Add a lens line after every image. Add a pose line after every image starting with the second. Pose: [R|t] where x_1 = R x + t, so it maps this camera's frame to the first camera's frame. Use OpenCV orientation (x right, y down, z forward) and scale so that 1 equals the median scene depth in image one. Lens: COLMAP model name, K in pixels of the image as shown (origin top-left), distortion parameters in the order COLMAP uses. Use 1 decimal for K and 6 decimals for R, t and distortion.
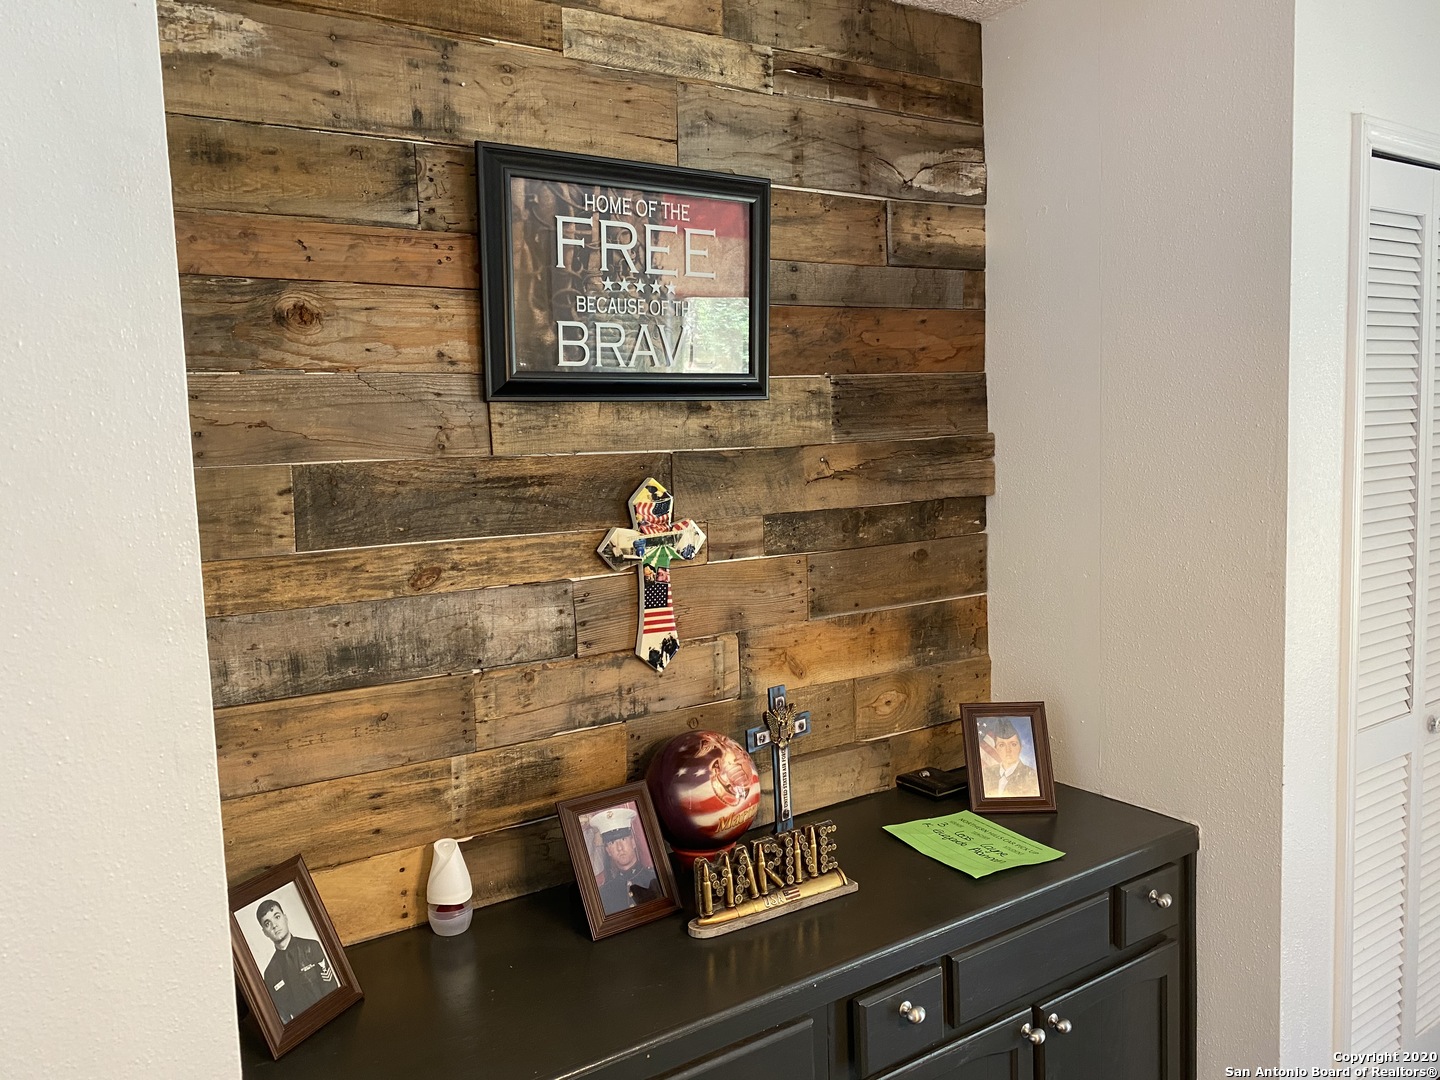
lens RADIAL K [[1099.2, 0, 707.7], [0, 1099.2, 532.7], [0, 0, 1]] dist [0.034491, -0.024500]
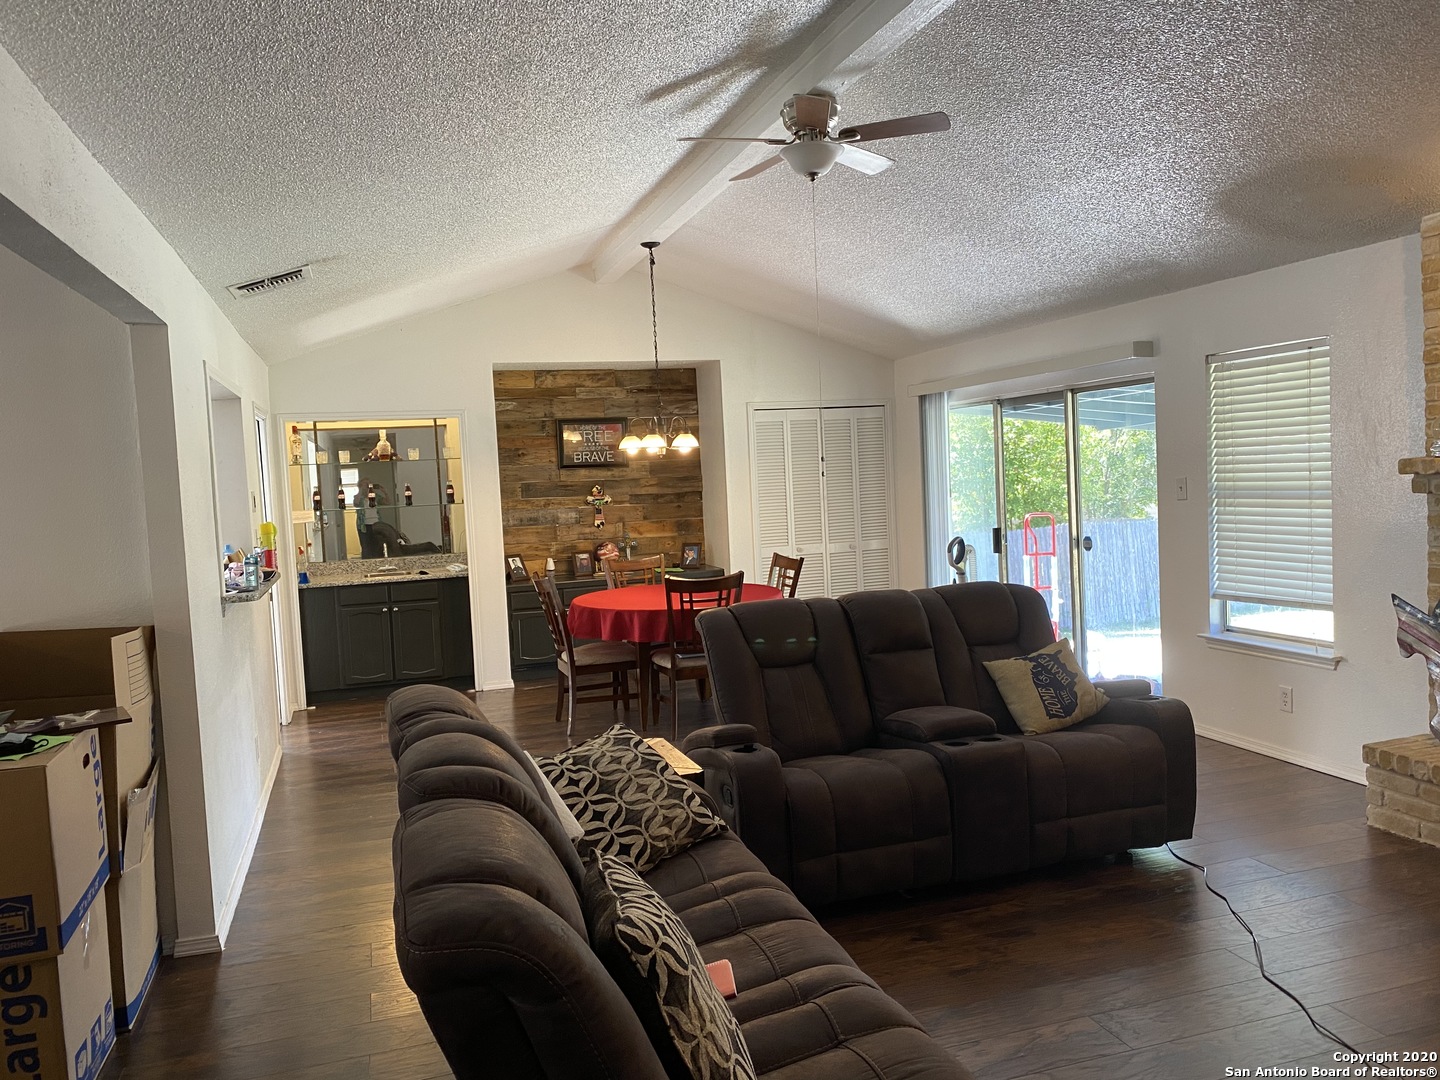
lens RADIAL K [[1099.2, 0, 723.2], [0, 1099.2, 546.3], [0, 0, 1]] dist [0.034491, -0.024500]
pose [[0.959803, 0.008263, -0.280554, 1.771902], [-0.015315, 0.999619, -0.022951, 0.305995], [0.280258, 0.026325, 0.959564, -3.294221]]
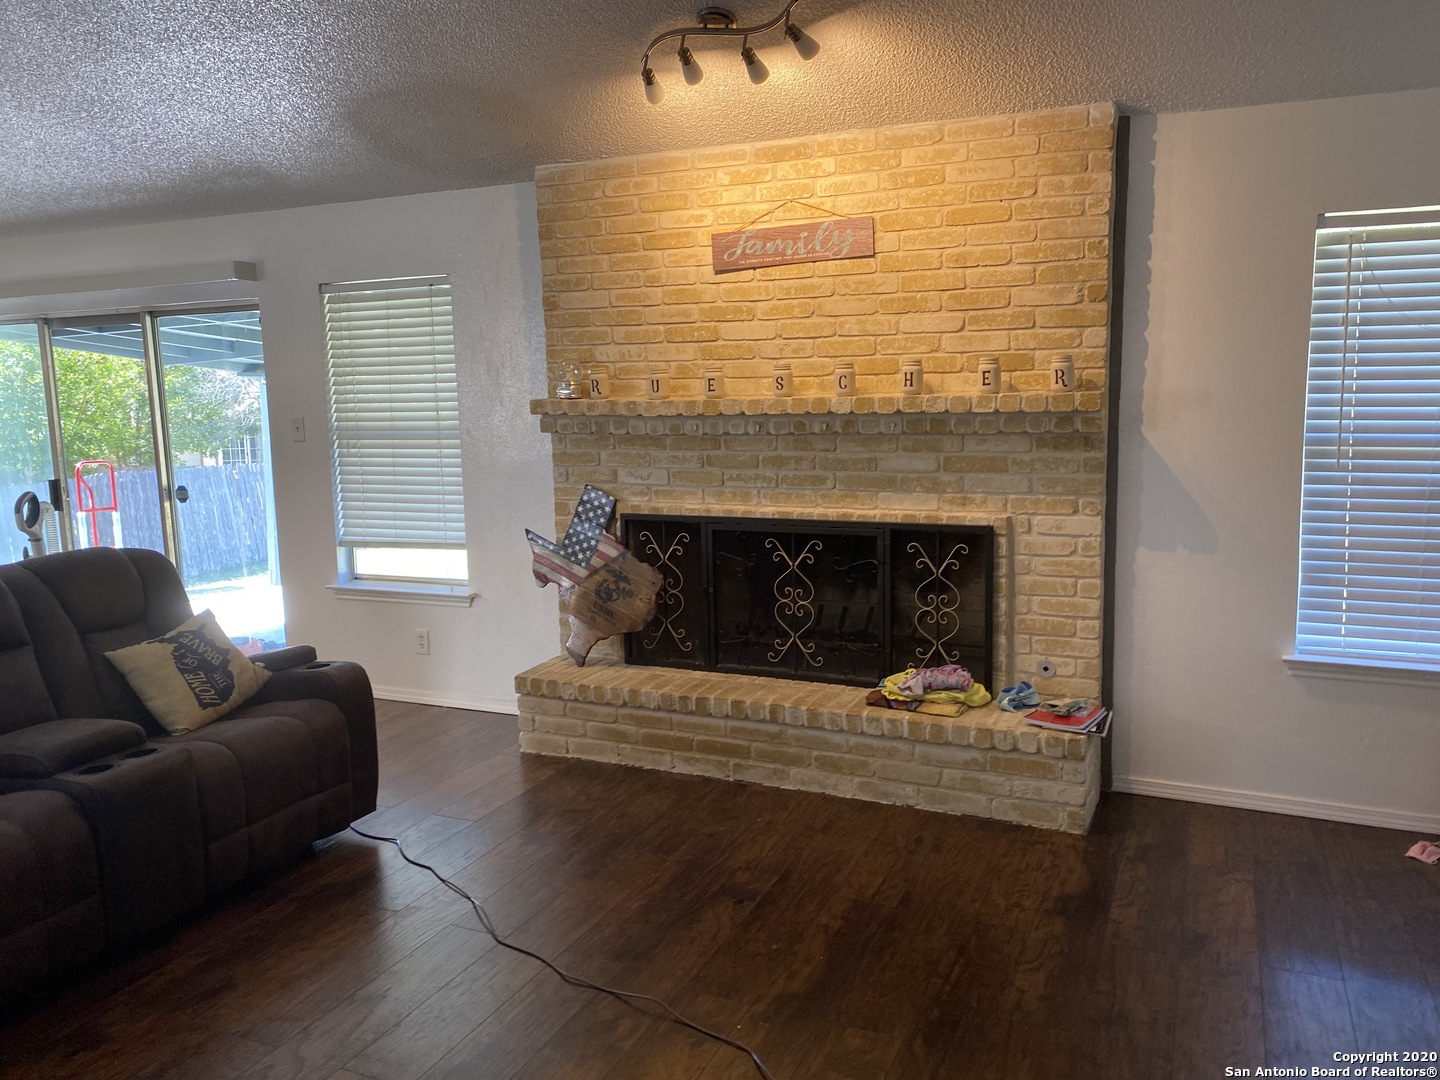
lens RADIAL K [[1099.2, 0, 712.9], [0, 1099.2, 530.0], [0, 0, 1]] dist [0.034491, -0.024500]
pose [[0.855215, -0.056196, 0.515218, 1.556810], [0.050041, 0.998413, 0.025837, 0.290715], [-0.515852, 0.003686, 0.856670, -2.922563]]
